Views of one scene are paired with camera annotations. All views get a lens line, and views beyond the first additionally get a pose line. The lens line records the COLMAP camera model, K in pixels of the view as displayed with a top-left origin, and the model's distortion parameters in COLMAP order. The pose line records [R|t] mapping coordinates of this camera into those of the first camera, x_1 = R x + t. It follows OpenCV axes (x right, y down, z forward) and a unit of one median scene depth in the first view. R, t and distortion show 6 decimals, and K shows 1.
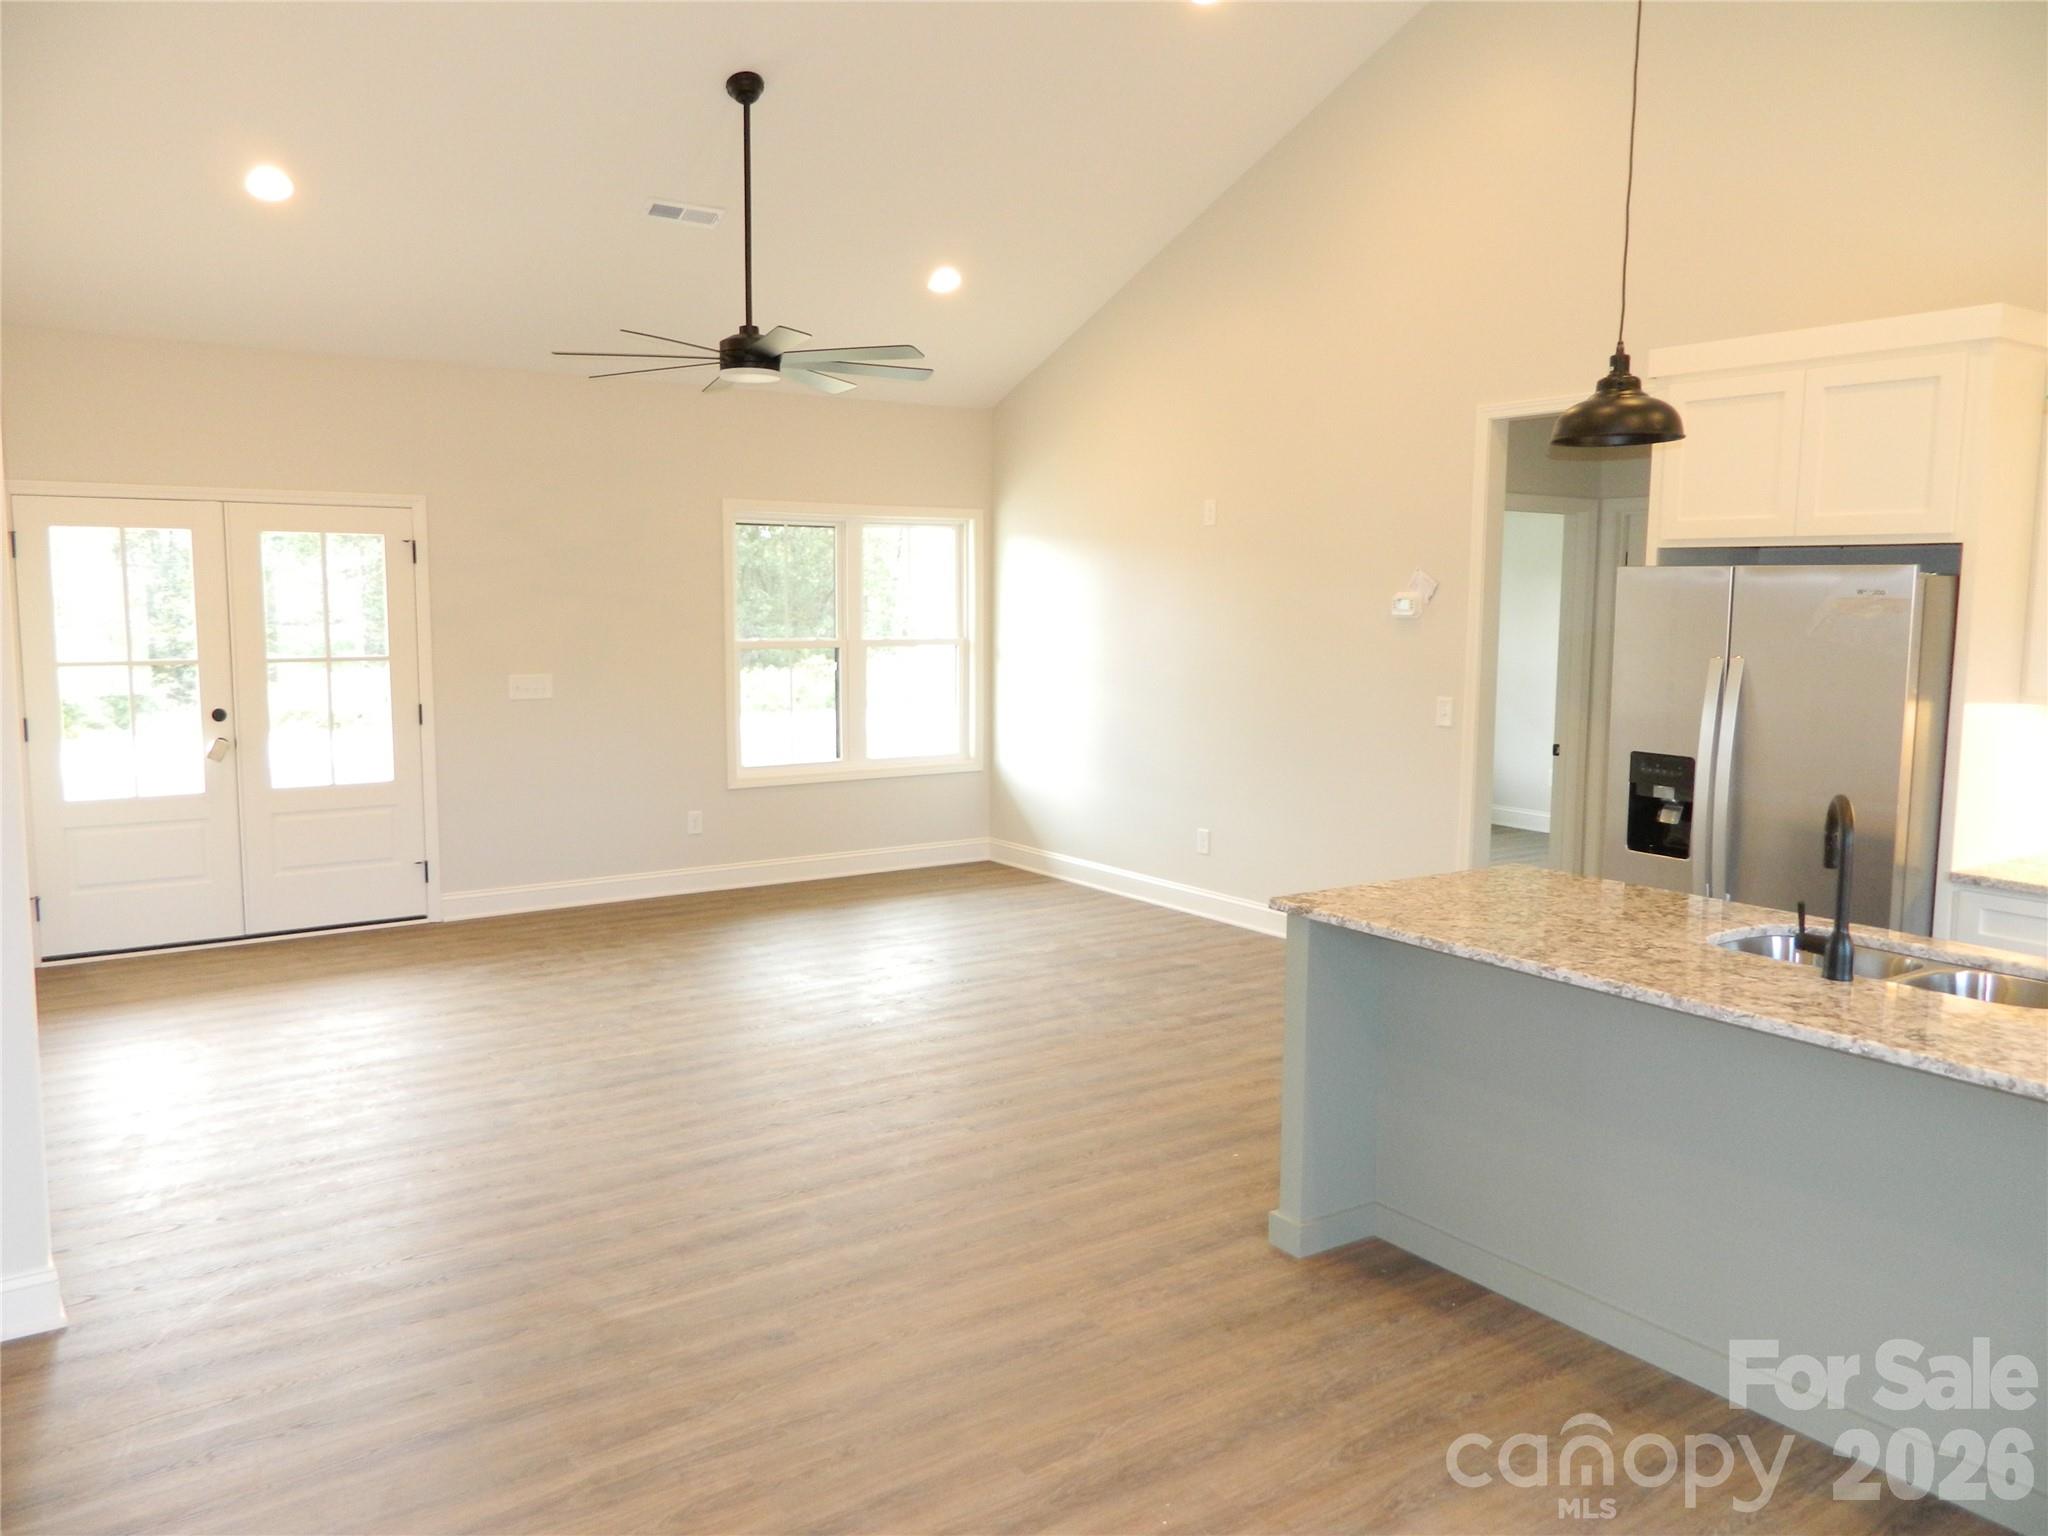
lens RADIAL K [[1528.3, 0, 1024.0], [0, 1528.3, 768.0], [0, 0, 1]] dist [0.018727, 0.002802]
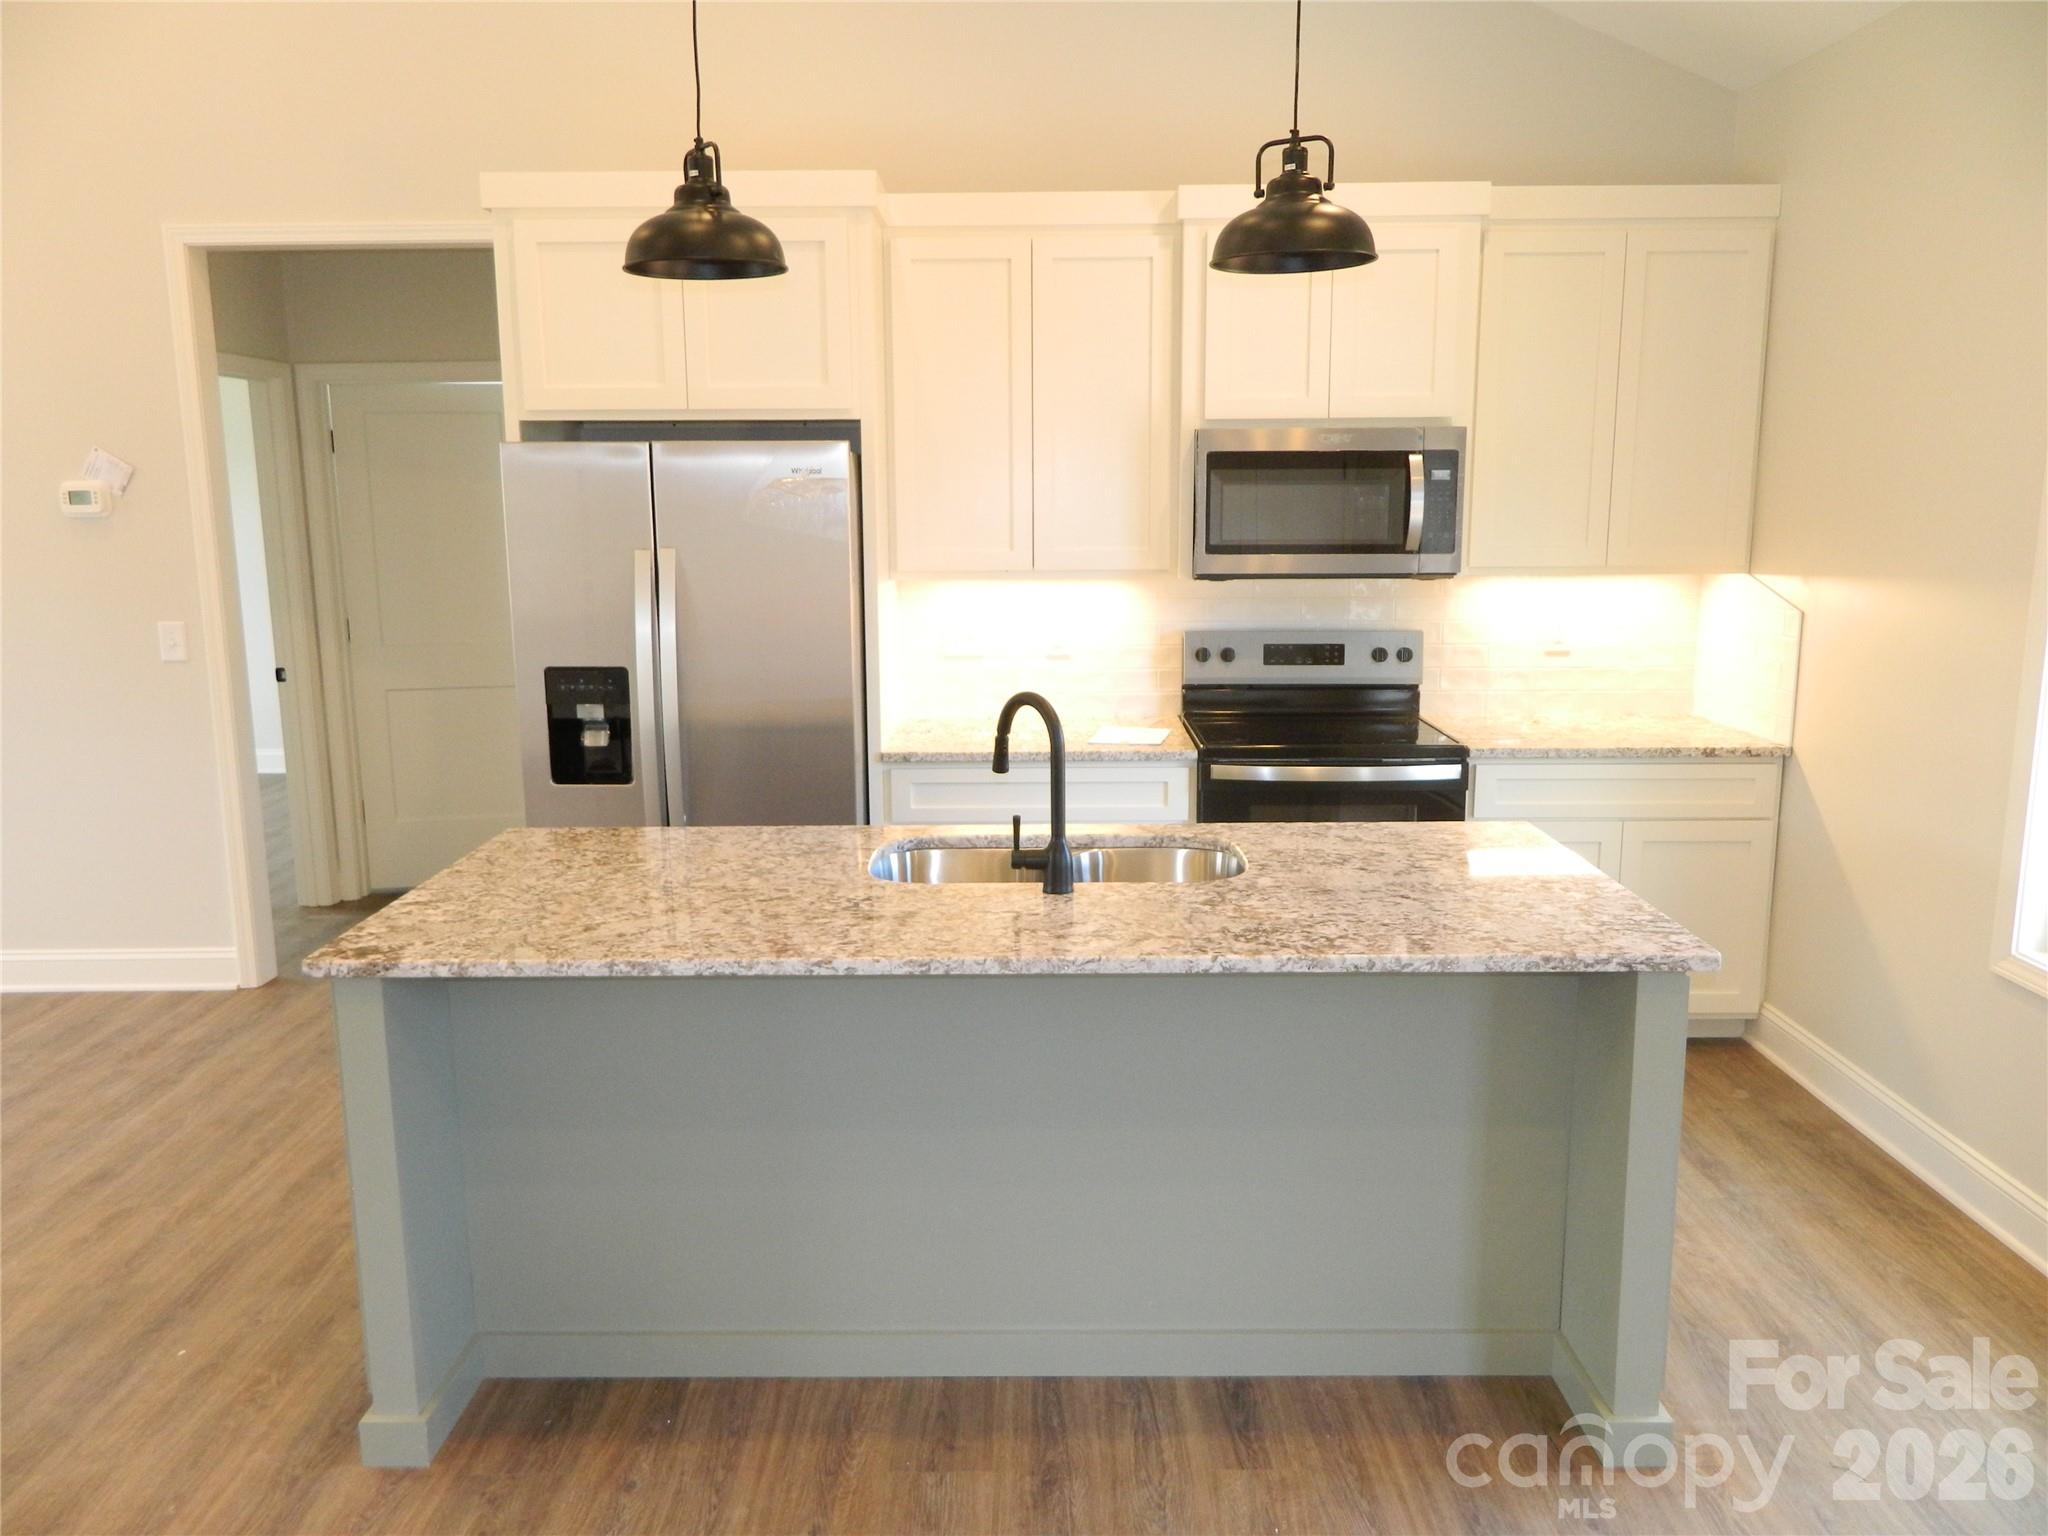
lens RADIAL K [[1528.3, 0, 1024.0], [0, 1528.3, 768.0], [0, 0, 1]] dist [0.018727, 0.002802]
pose [[0.585920, -0.162730, 0.793862, -0.155218], [0.108006, 0.986572, 0.122518, -0.039481], [-0.803140, 0.013956, 0.595627, 0.375705]]
